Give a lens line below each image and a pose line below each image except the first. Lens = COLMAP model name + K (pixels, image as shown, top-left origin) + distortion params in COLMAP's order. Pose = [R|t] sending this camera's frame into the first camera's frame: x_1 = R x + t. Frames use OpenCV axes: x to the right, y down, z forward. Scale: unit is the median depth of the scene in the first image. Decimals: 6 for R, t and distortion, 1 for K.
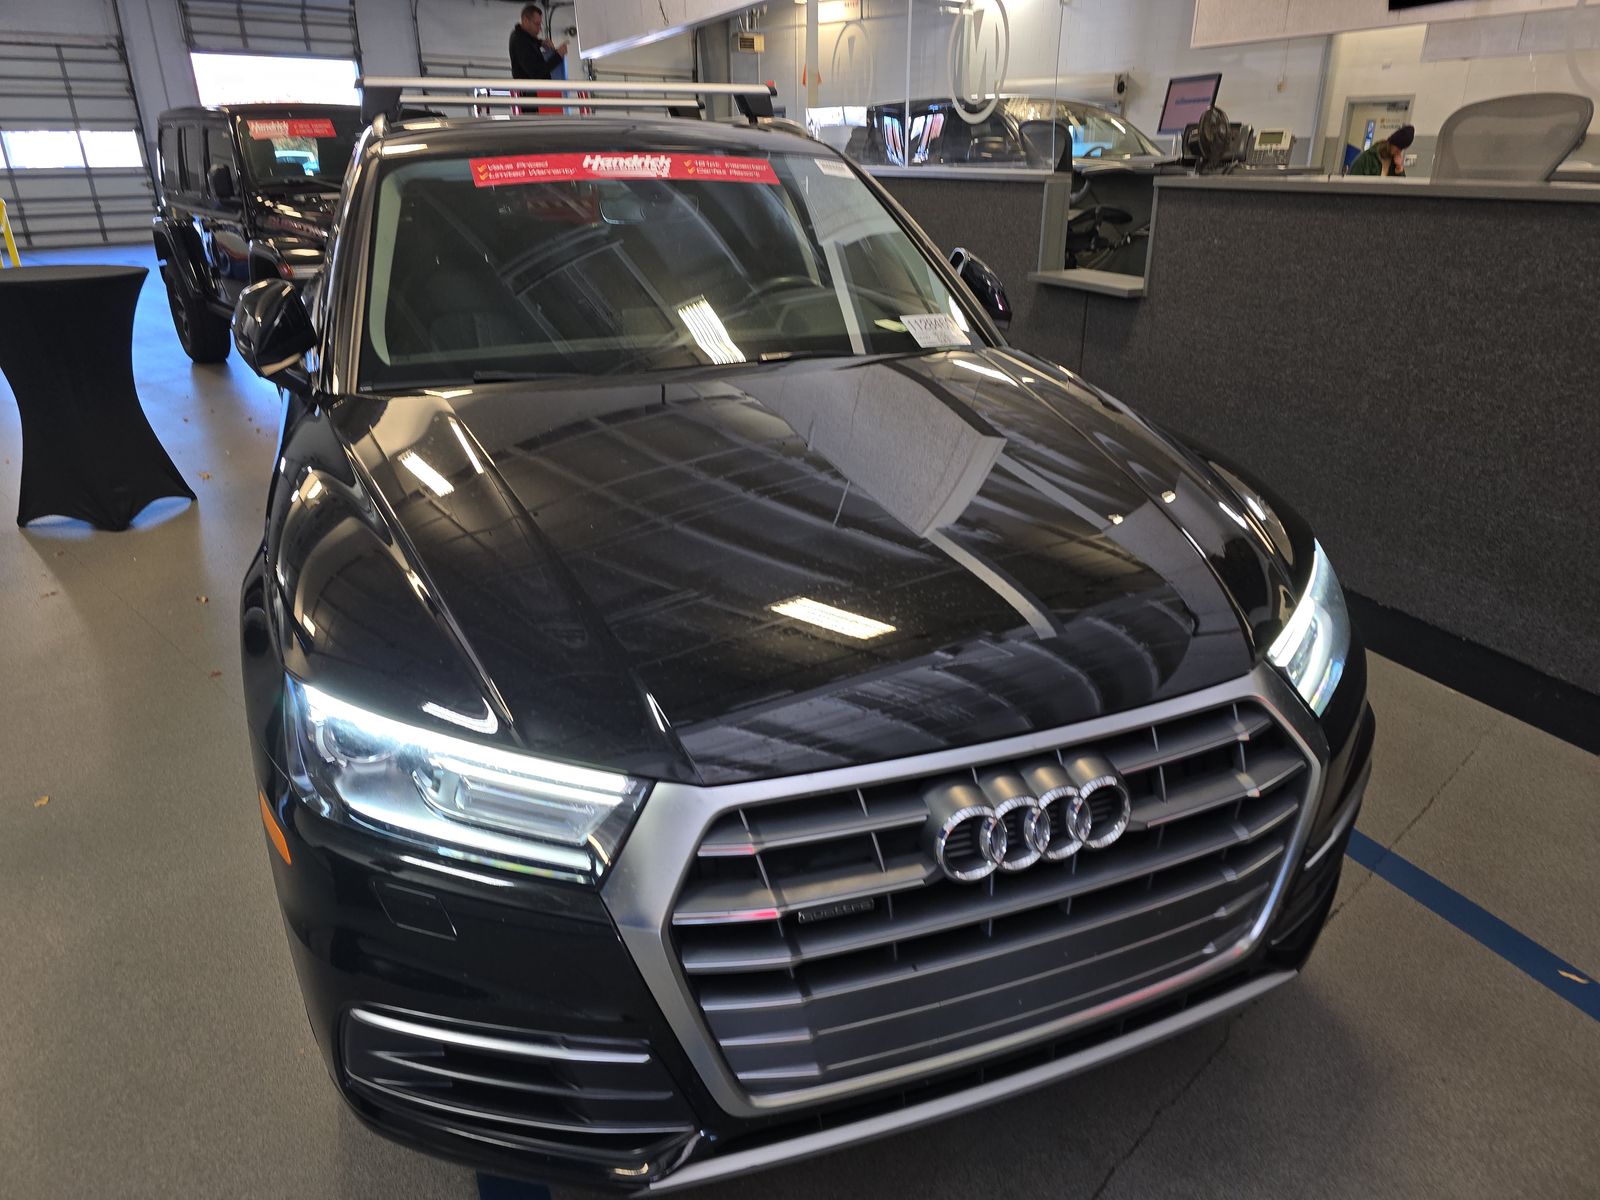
lens RADIAL K [[1114.4, 0, 800.0], [0, 1114.4, 600.0], [0, 0, 1]] dist [0.048206, -0.041353]
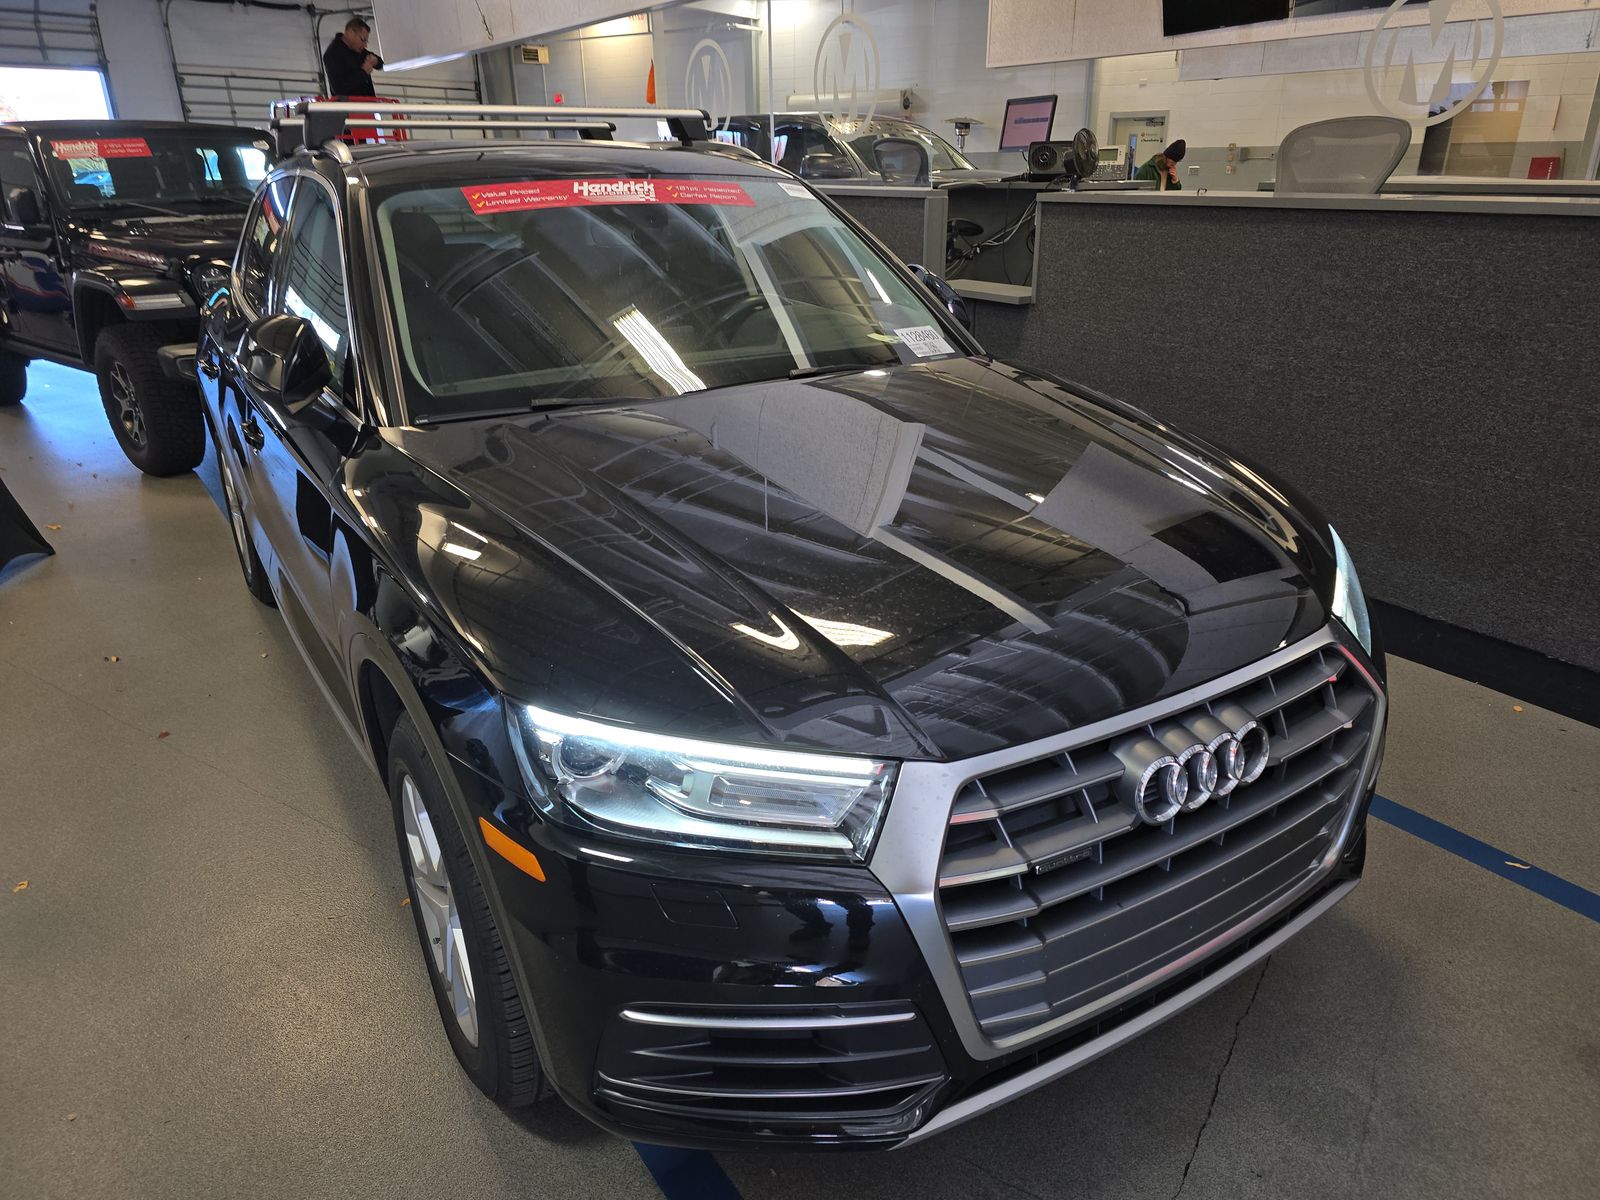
lens RADIAL K [[1121.0, 0, 800.0], [0, 1121.0, 600.0], [0, 0, 1]] dist [0.053777, -0.046181]
pose [[0.979973, -0.078296, 0.183090, -0.181598], [0.080234, 0.996771, -0.003193, 0.000055], [-0.182249, 0.017820, 0.983091, -0.029110]]
